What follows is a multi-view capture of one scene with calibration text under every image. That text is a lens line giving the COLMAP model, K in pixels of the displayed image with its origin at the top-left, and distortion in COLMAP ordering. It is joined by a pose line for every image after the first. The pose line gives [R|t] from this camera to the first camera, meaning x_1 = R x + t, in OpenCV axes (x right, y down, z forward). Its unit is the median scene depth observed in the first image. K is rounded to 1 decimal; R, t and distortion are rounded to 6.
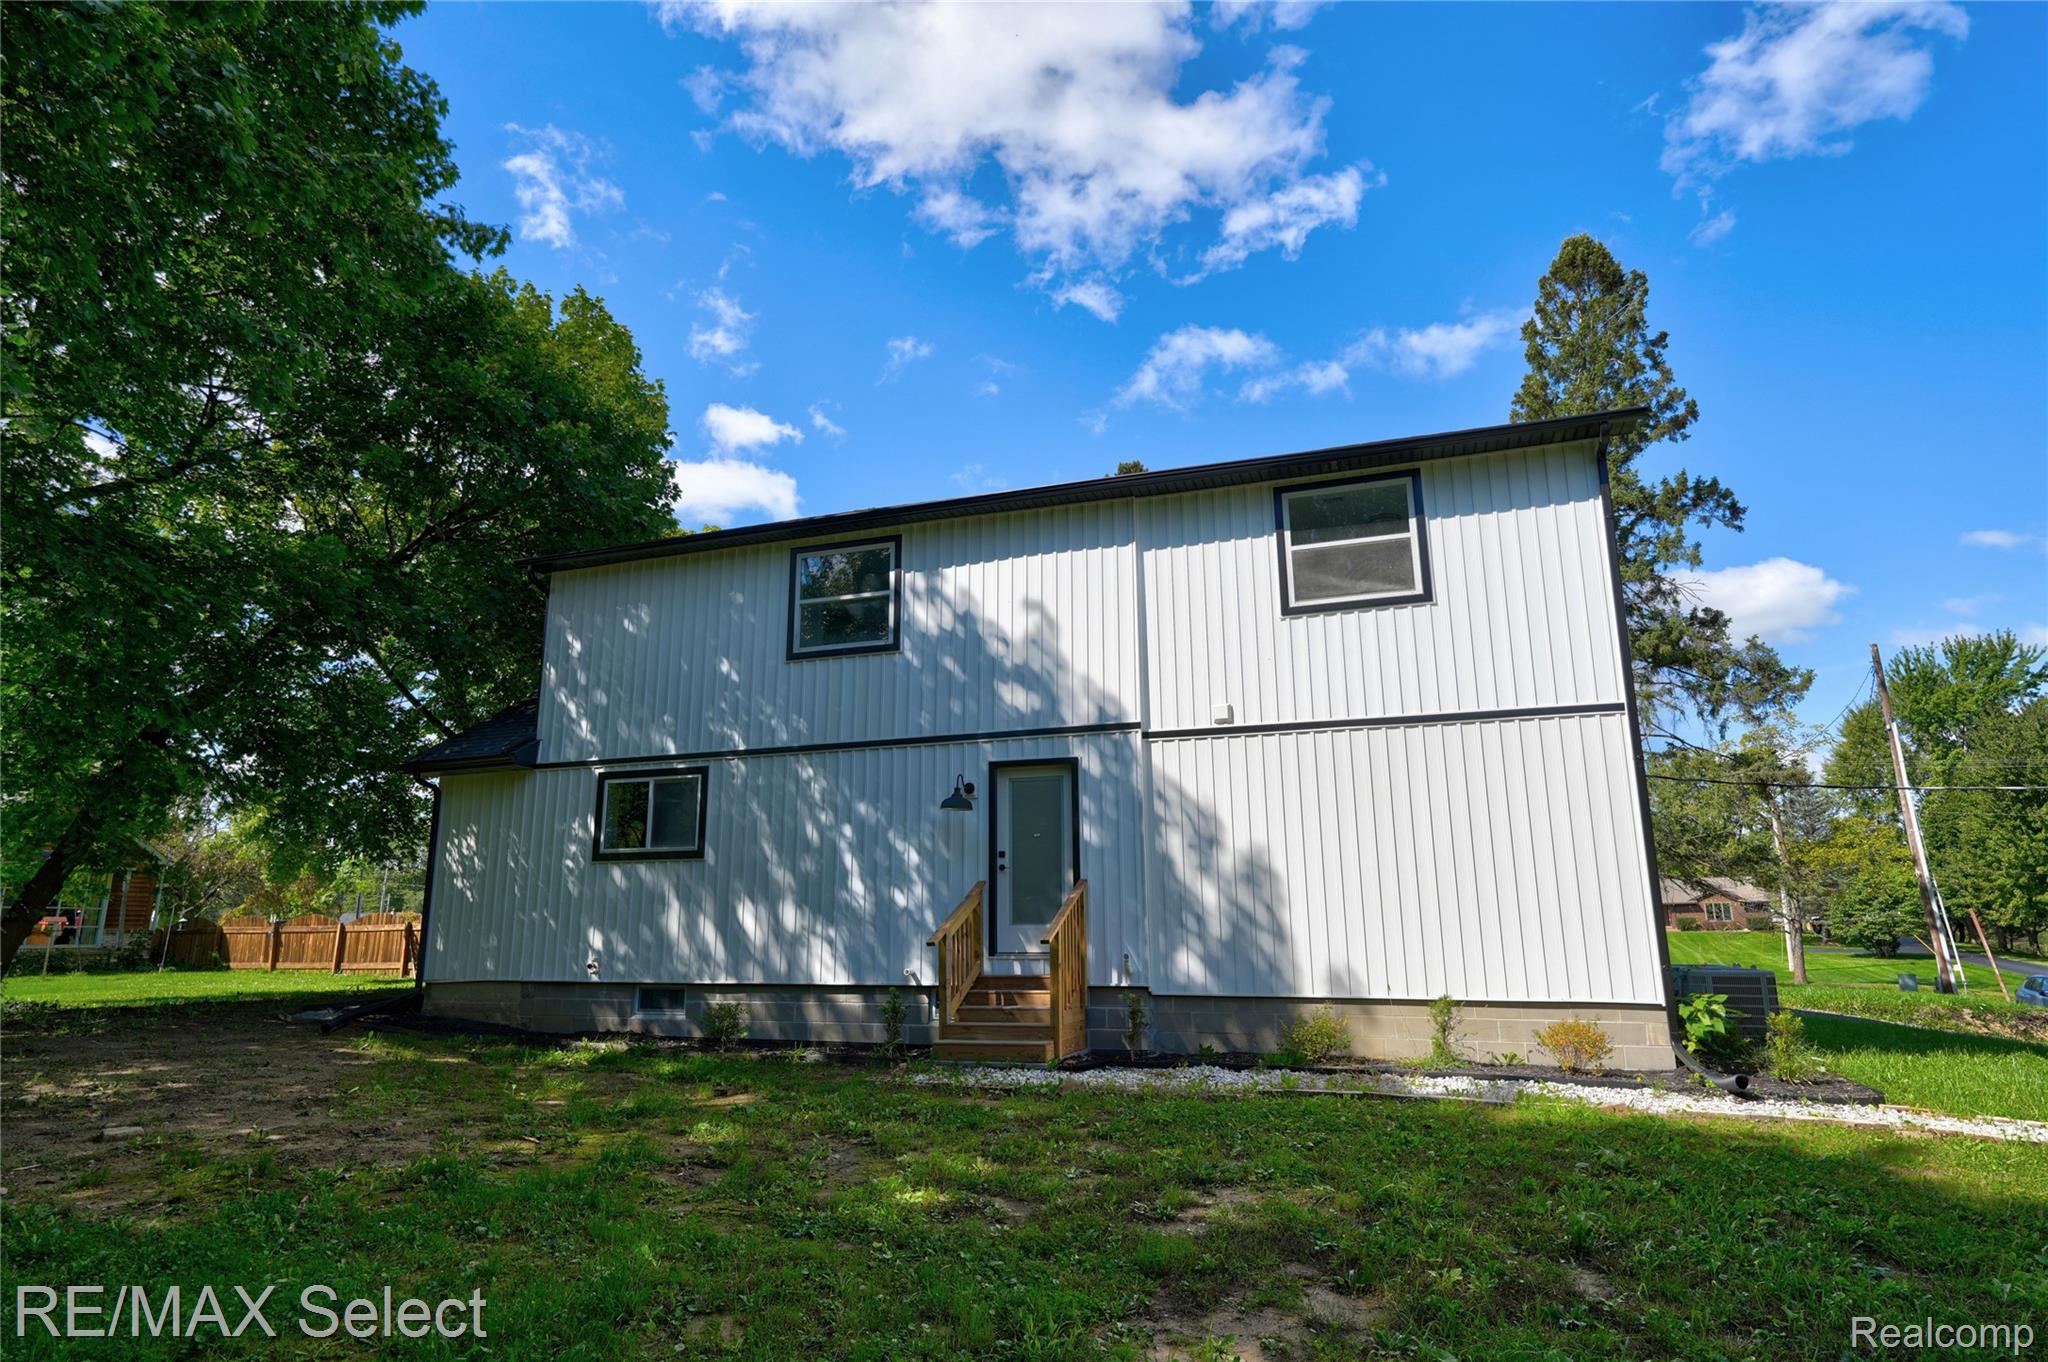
lens RADIAL K [[1166.2, 0, 1024.0], [0, 1166.2, 681.0], [0, 0, 1]] dist [-0.018925, -0.000970]
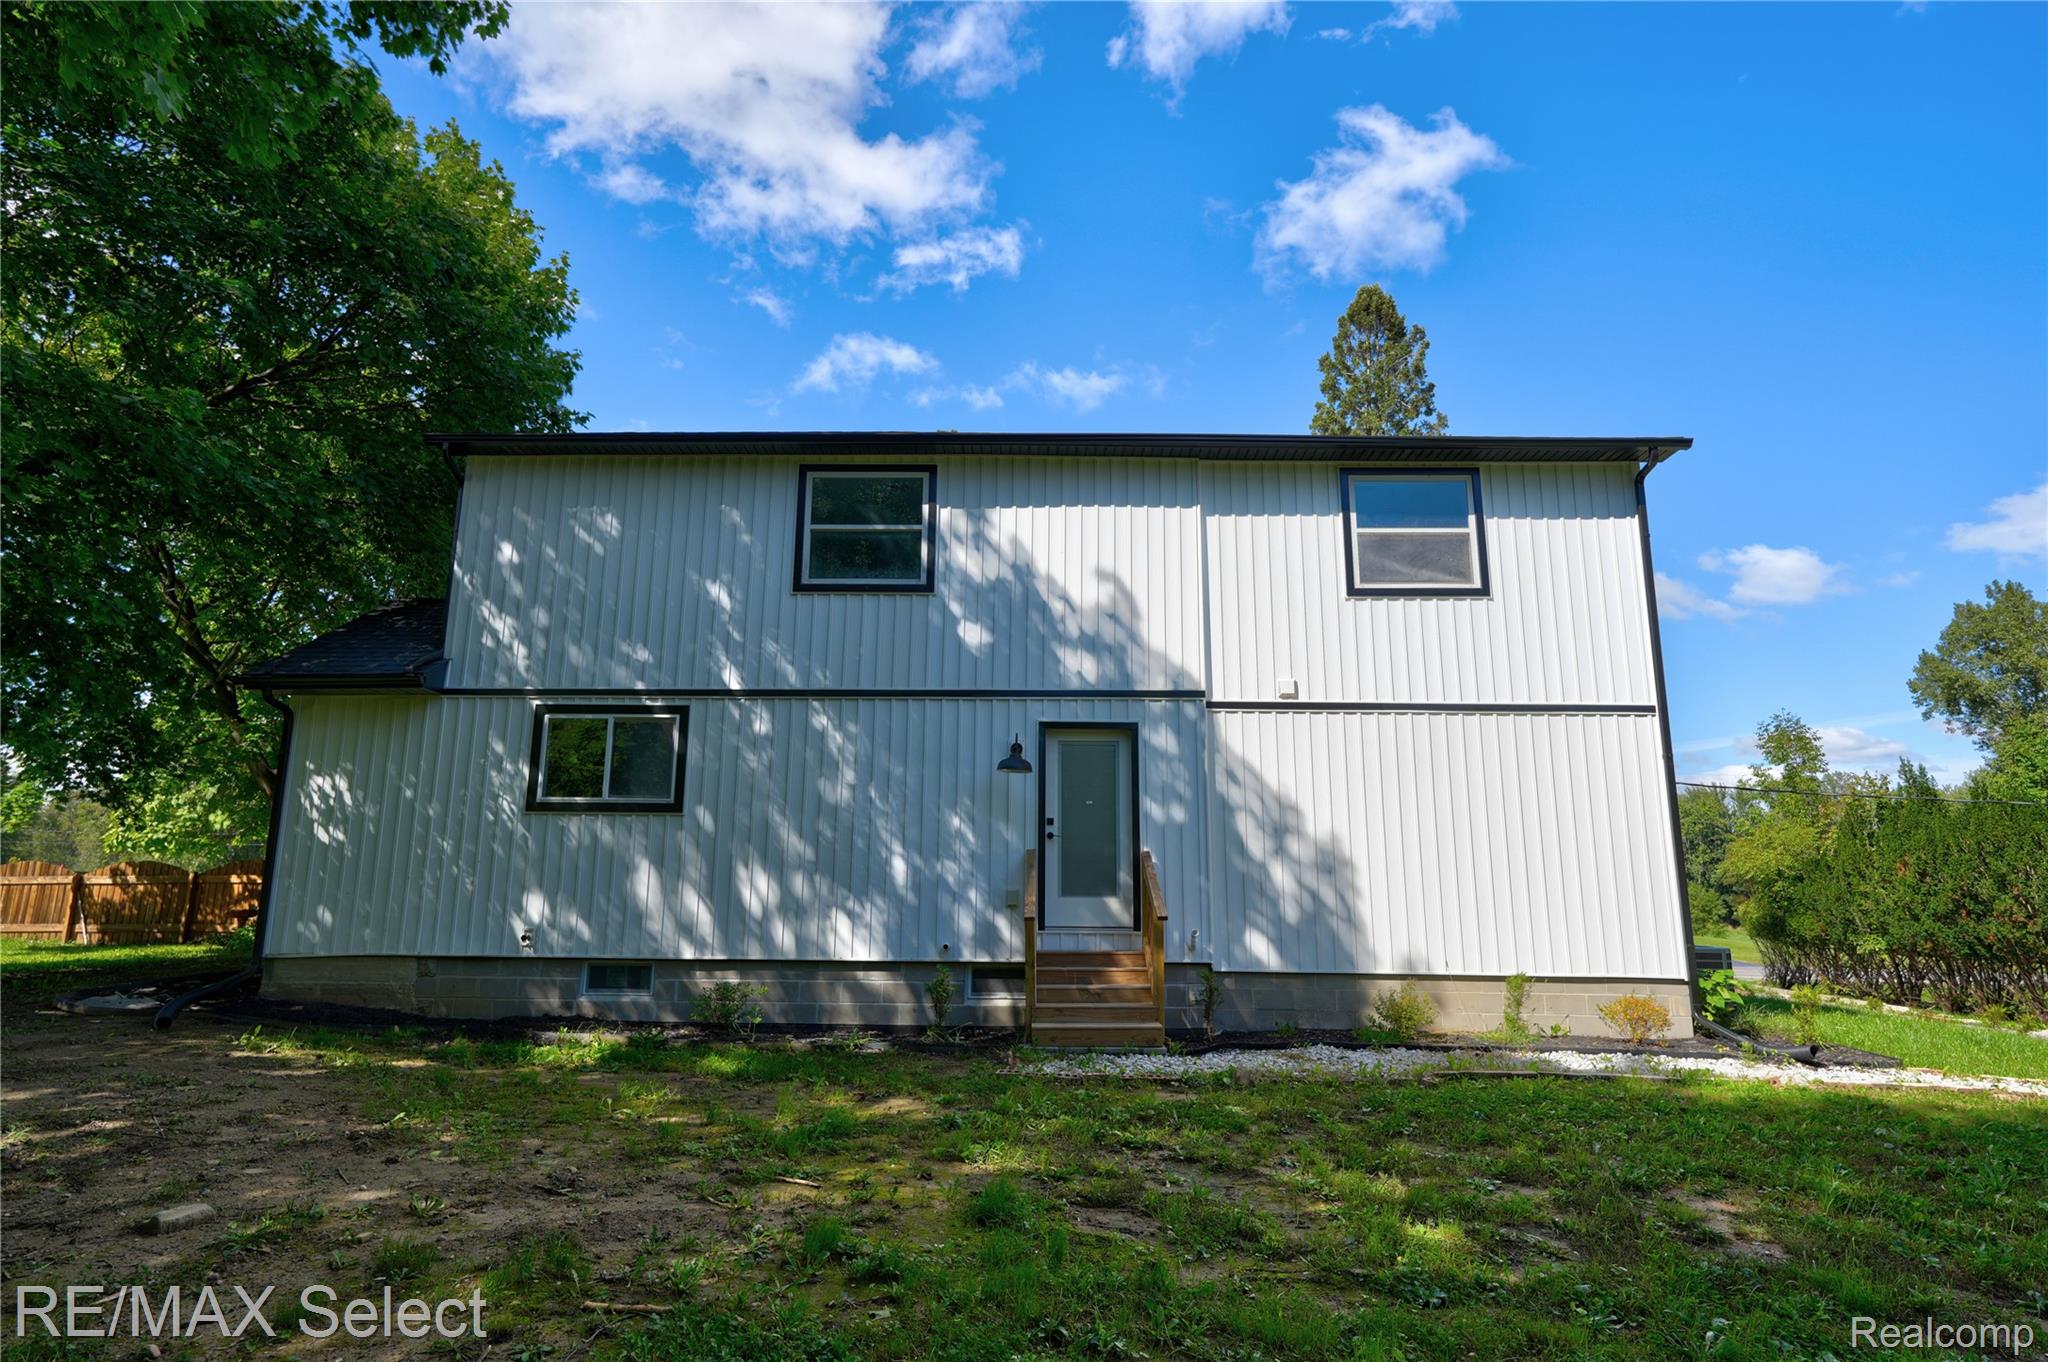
lens RADIAL K [[1117.6, 0, 1024.0], [0, 1117.6, 681.0], [0, 0, 1]] dist [-0.023703, 0.001147]
pose [[0.947064, 0.075067, 0.312146, -0.326884], [-0.081778, 0.996615, 0.008447, 0.030956], [-0.310455, -0.033526, 0.949997, 0.163347]]
